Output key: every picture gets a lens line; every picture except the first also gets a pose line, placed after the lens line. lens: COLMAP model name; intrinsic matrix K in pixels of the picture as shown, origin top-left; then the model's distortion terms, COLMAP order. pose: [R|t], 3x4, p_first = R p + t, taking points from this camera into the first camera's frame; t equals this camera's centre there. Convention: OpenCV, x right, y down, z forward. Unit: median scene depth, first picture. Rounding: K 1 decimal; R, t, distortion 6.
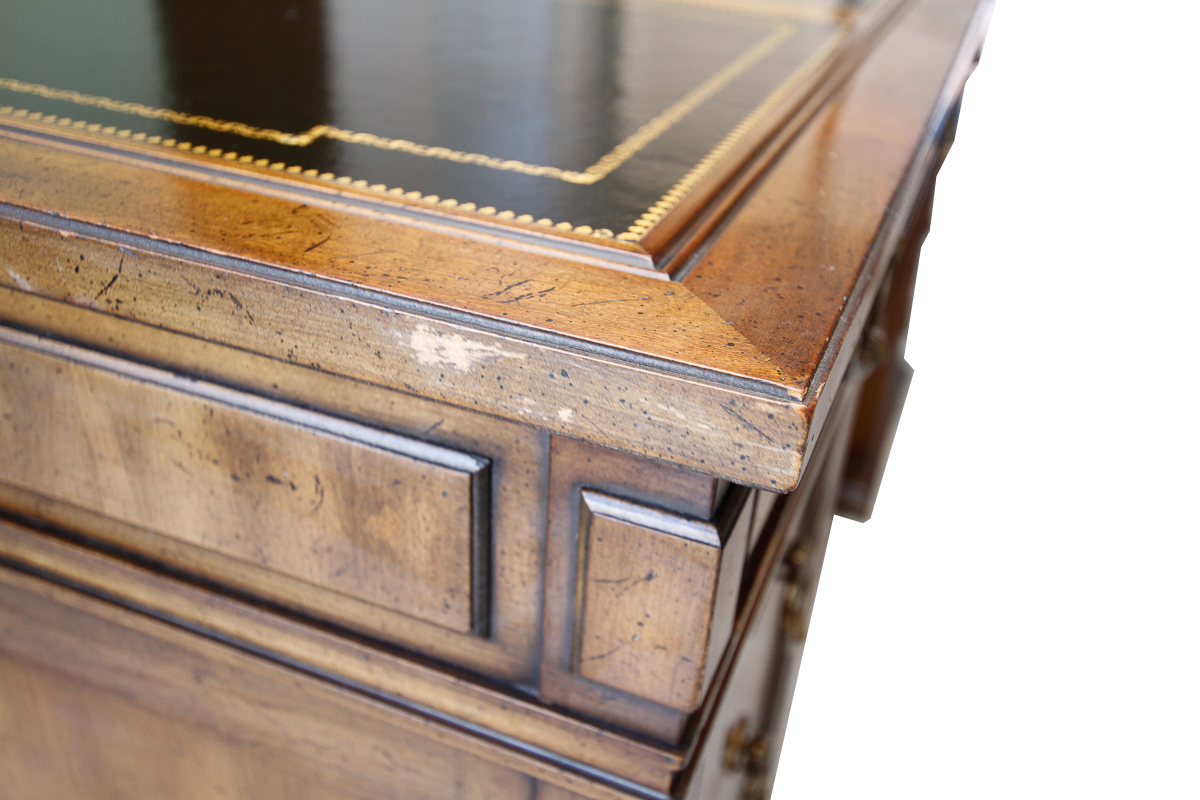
lens RADIAL K [[1053.8, 0, 600.0], [0, 1053.8, 400.0], [0, 0, 1]] dist [-0.009254, -0.014084]
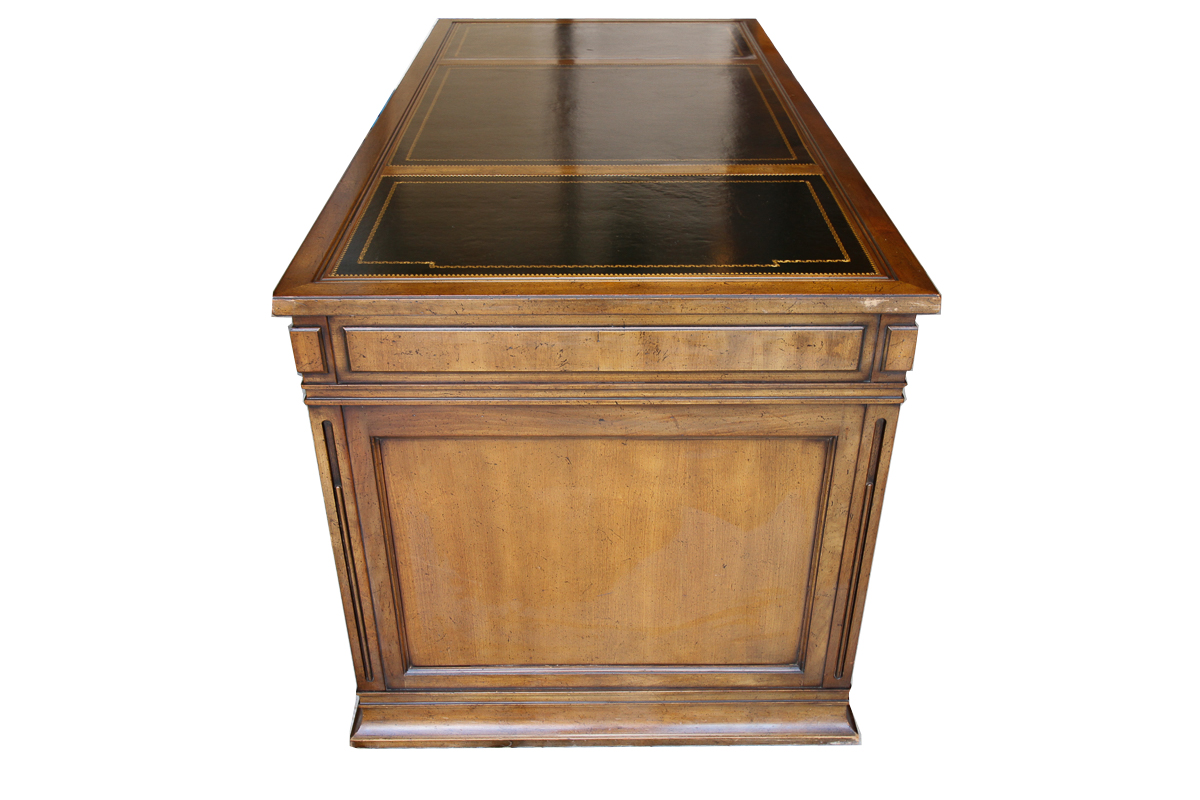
lens RADIAL K [[1053.8, 0, 600.0], [0, 1053.8, 400.0], [0, 0, 1]] dist [-0.009254, -0.014084]
pose [[0.926708, -0.245855, 0.284198, -2.484564], [0.237779, 0.969264, 0.063151, -0.191077], [-0.290989, 0.009054, 0.956684, -2.985572]]
